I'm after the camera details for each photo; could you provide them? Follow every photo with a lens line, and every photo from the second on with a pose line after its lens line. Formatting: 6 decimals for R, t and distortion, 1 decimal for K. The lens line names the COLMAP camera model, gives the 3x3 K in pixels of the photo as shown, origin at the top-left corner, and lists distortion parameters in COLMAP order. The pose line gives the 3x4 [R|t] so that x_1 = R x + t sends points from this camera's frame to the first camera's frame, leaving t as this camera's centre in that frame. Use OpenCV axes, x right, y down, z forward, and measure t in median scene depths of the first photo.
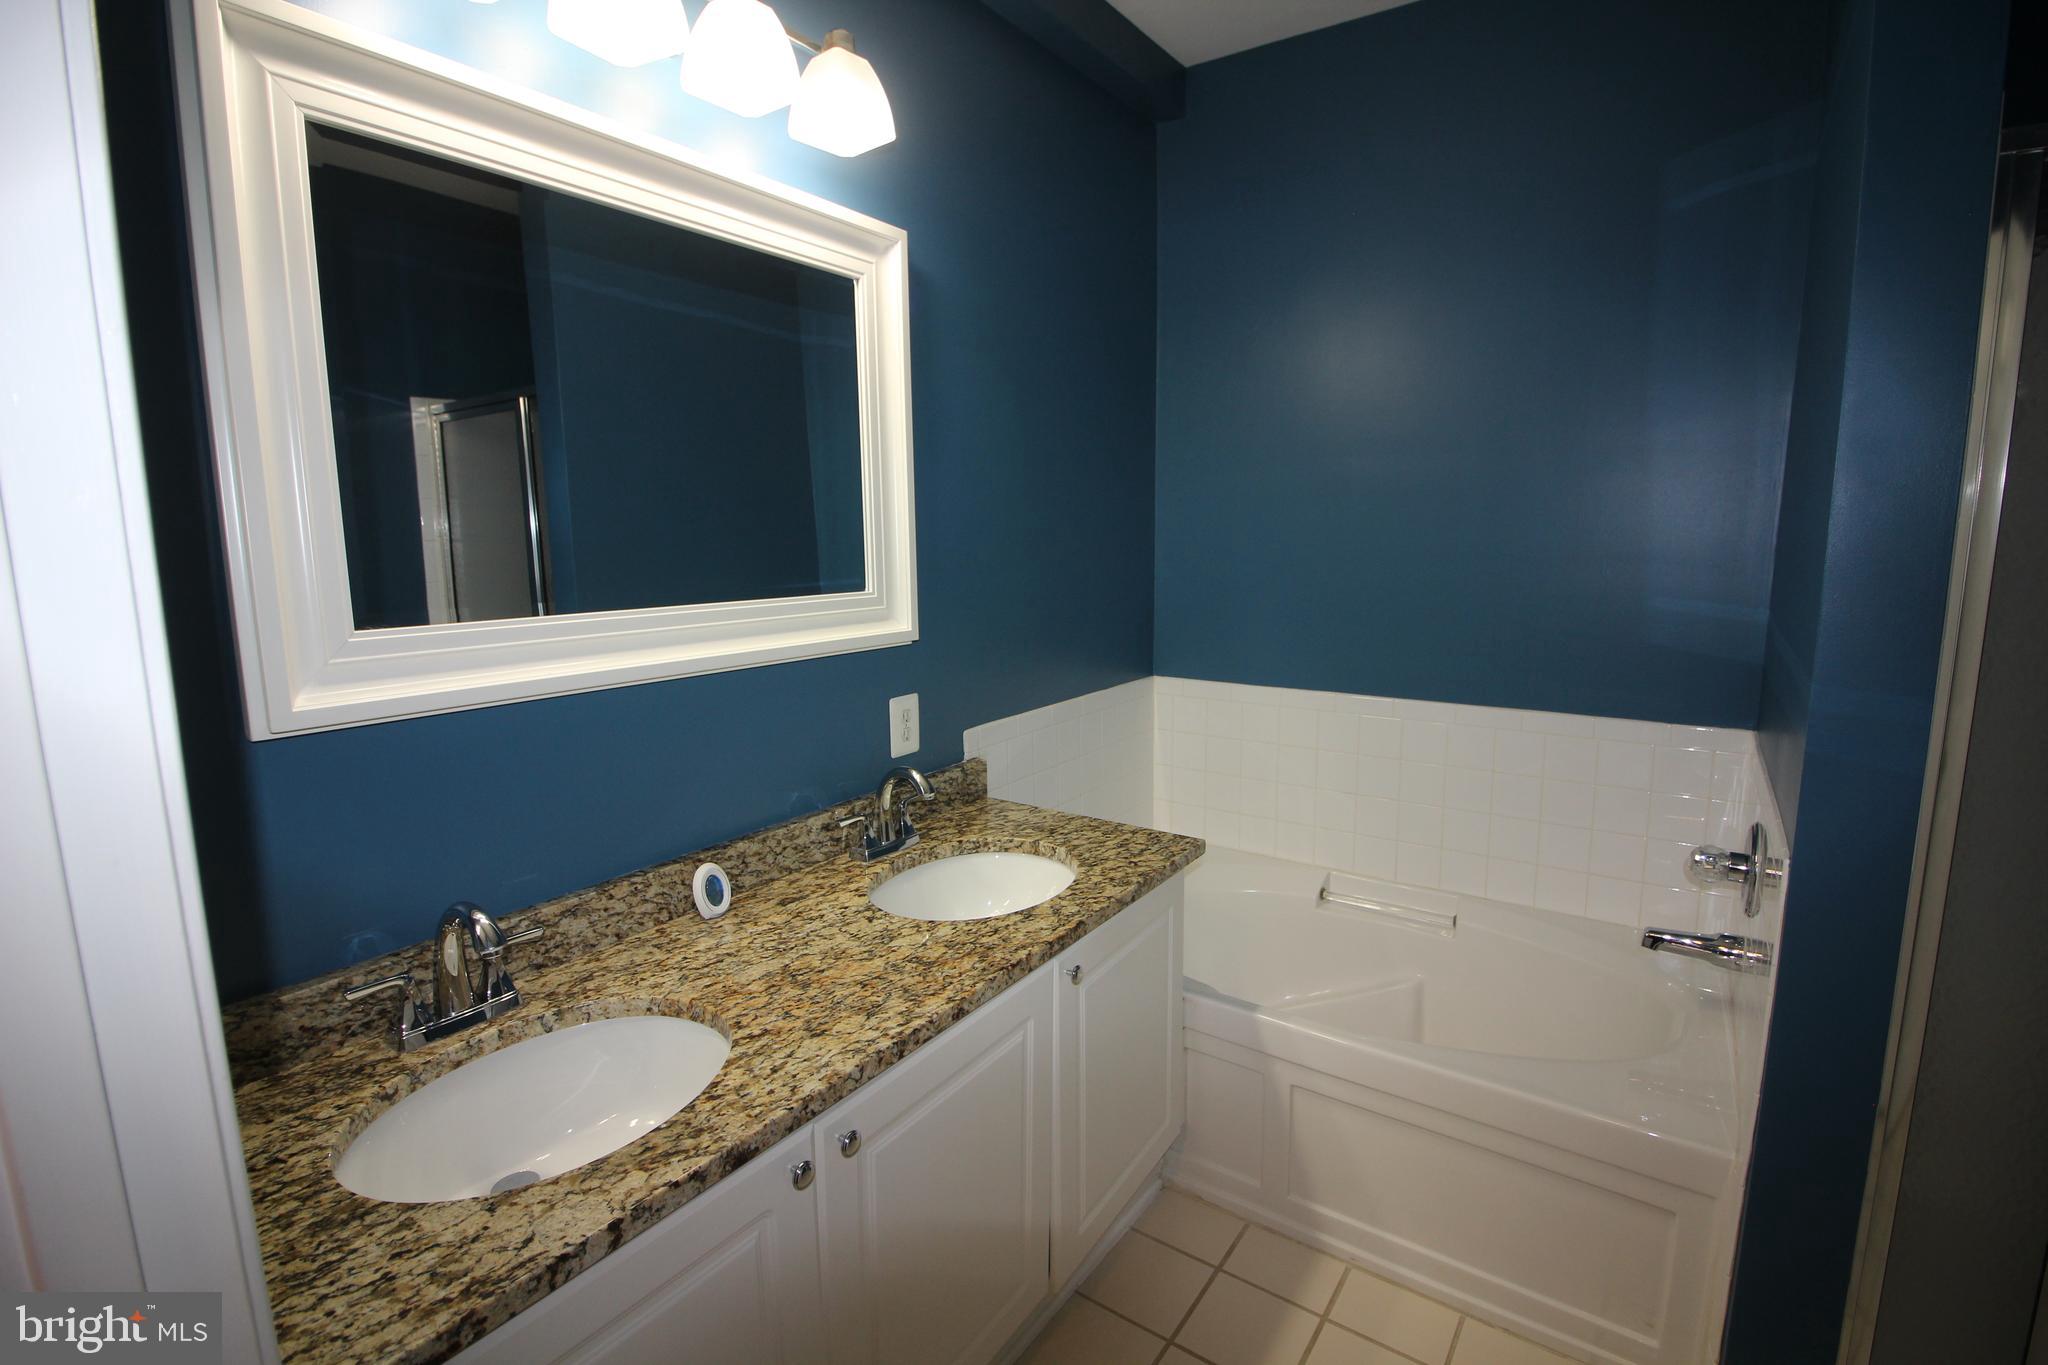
lens RADIAL K [[957.1, 0, 1022.7], [0, 957.1, 672.7], [0, 0, 1]] dist [0.003557, -0.017398]
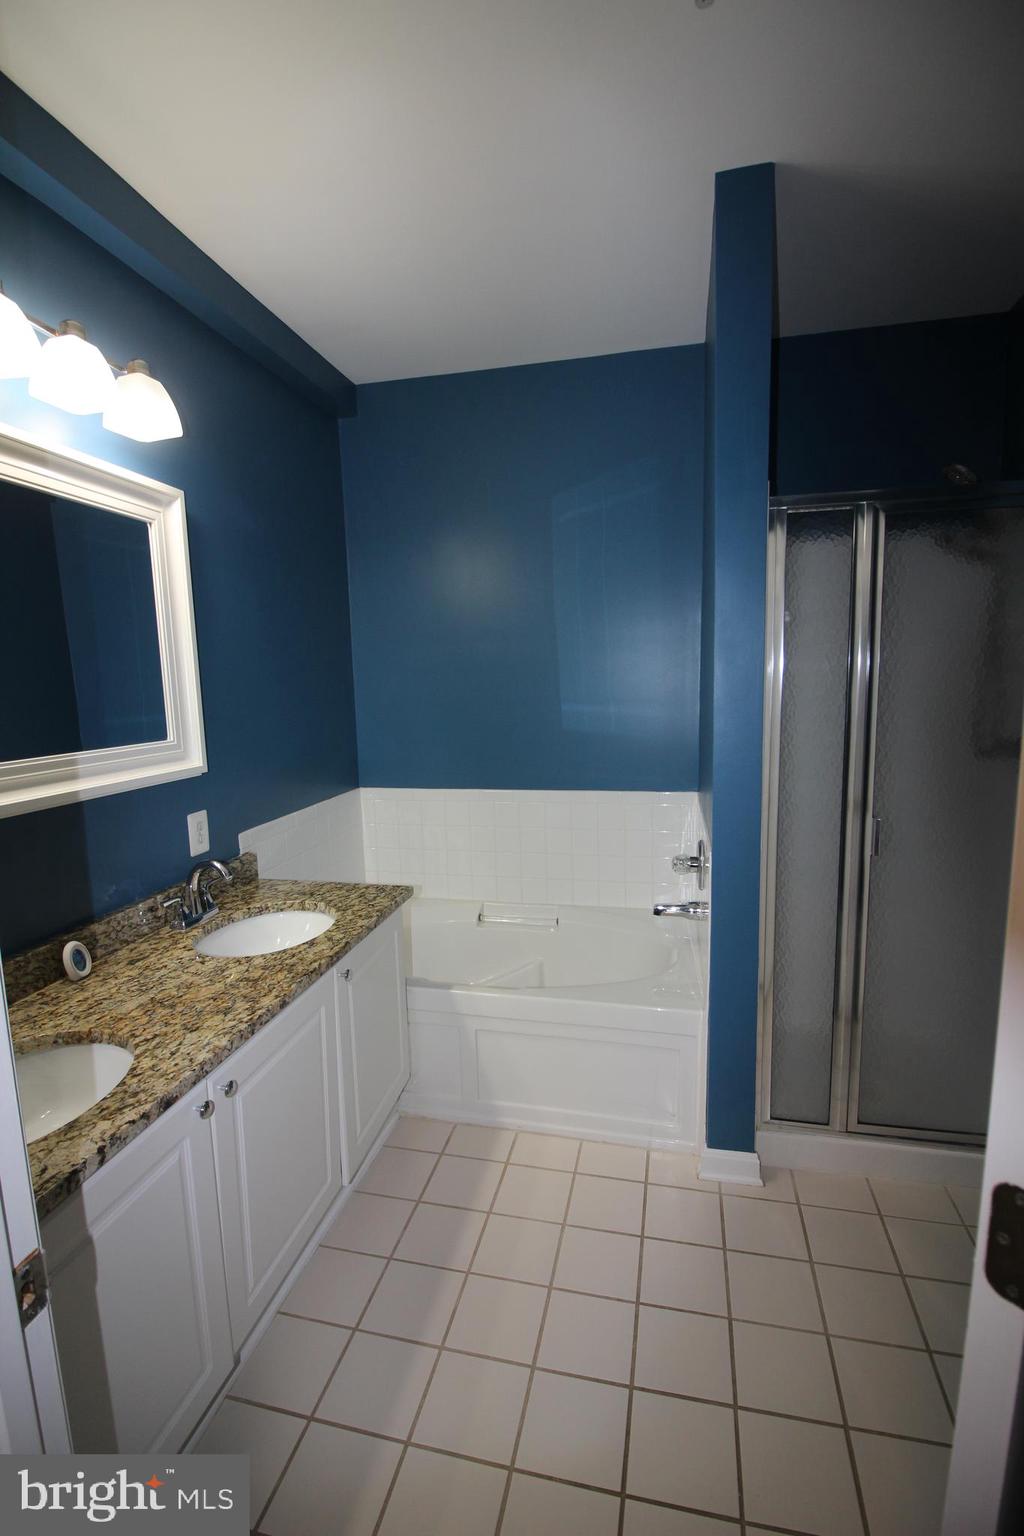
lens RADIAL K [[717.8, 0, 512.0], [0, 717.8, 768.0], [0, 0, 1]] dist [0.003557, -0.017398]
pose [[0.923896, -0.063098, 0.377405, -0.111123], [0.073438, 0.997214, -0.013056, 0.008542], [-0.375530, 0.039778, 0.925956, -0.200176]]
